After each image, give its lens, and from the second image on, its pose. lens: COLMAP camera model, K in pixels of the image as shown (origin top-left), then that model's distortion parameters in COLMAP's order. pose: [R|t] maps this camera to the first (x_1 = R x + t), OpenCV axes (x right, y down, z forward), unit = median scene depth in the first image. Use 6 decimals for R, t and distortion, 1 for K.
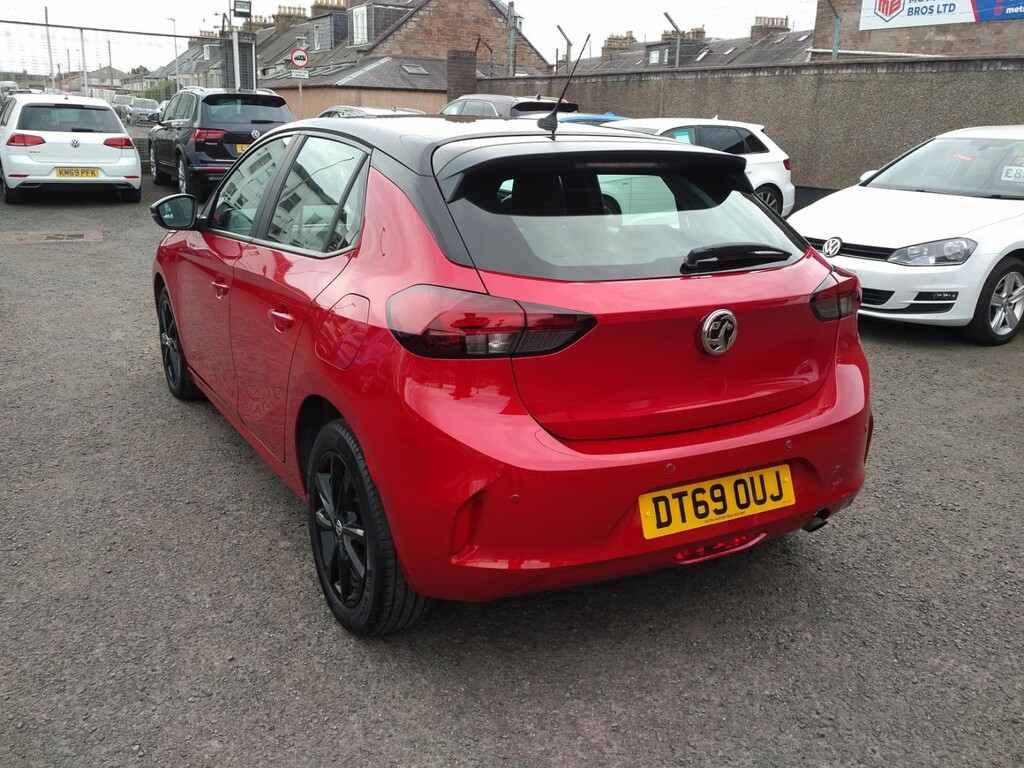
lens RADIAL K [[902.0, 0, 512.0], [0, 902.0, 384.0], [0, 0, 1]] dist [0.093314, -0.155949]
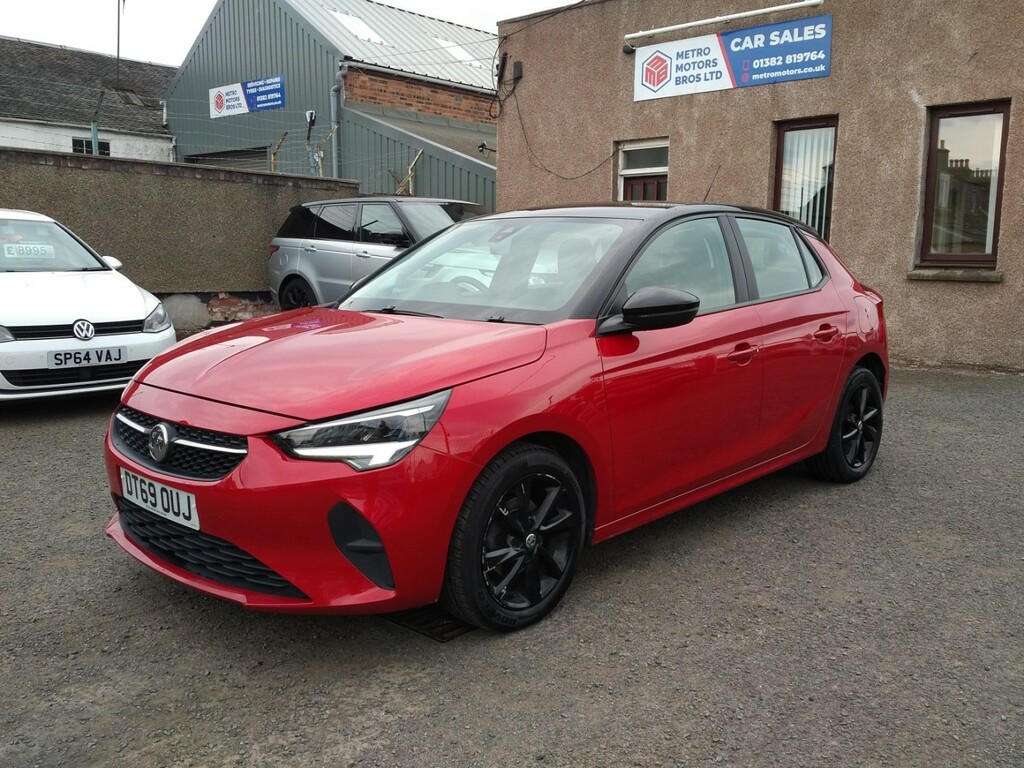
lens RADIAL K [[895.4, 0, 507.2], [0, 895.4, 386.4], [0, 0, 1]] dist [0.173635, -0.342357]
pose [[-0.288887, -0.175704, 0.941102, -0.352447], [0.249318, 0.935288, 0.251151, -0.114993], [-0.924329, 0.307188, -0.226386, 0.422929]]
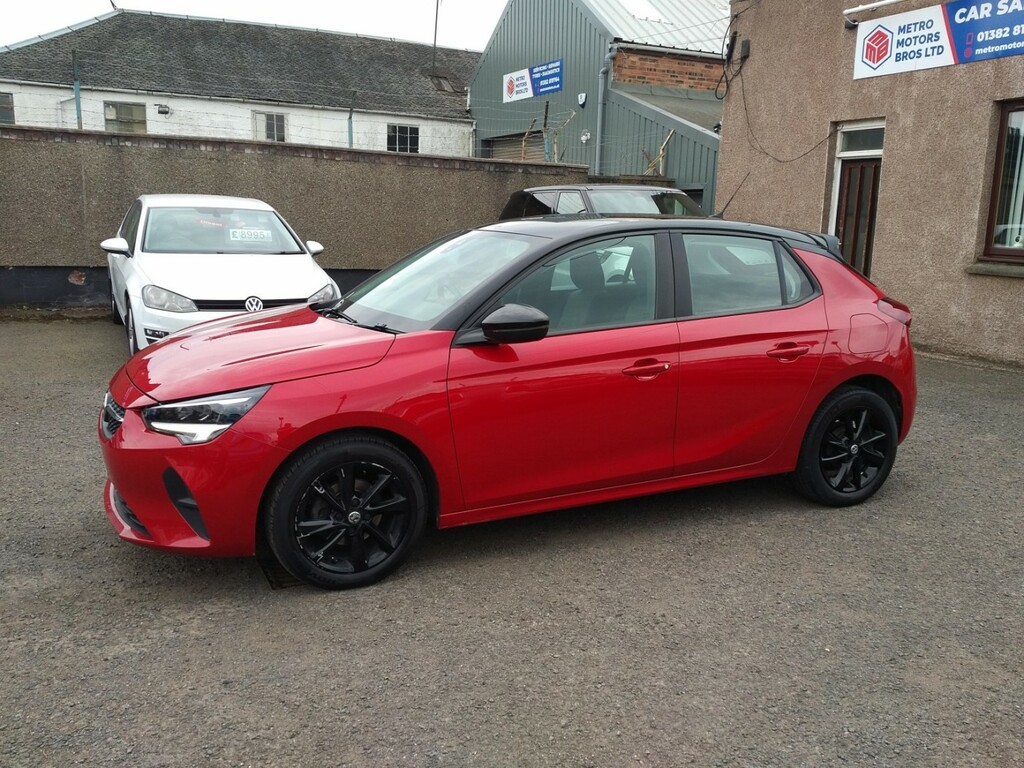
lens RADIAL K [[898.5, 0, 515.0], [0, 898.5, 388.3], [0, 0, 1]] dist [0.148090, -0.254802]
pose [[0.075297, -0.217845, 0.973075, -0.399530], [0.257081, 0.947097, 0.192136, -0.095547], [-0.963452, 0.235692, 0.127317, 0.284372]]
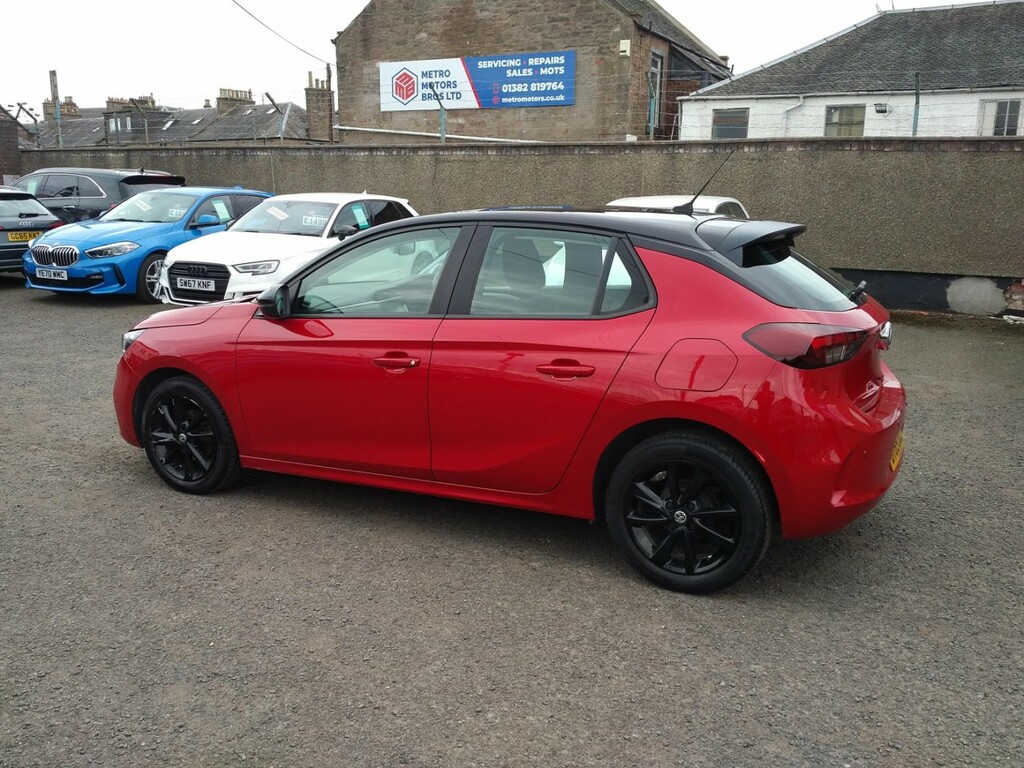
lens RADIAL K [[895.4, 0, 507.2], [0, 895.4, 386.4], [0, 0, 1]] dist [0.173635, -0.342357]
pose [[0.843538, -0.130752, 0.520910, -0.219258], [0.164762, 0.986145, -0.019279, -0.009303], [-0.511172, 0.102089, 0.853394, -0.003605]]
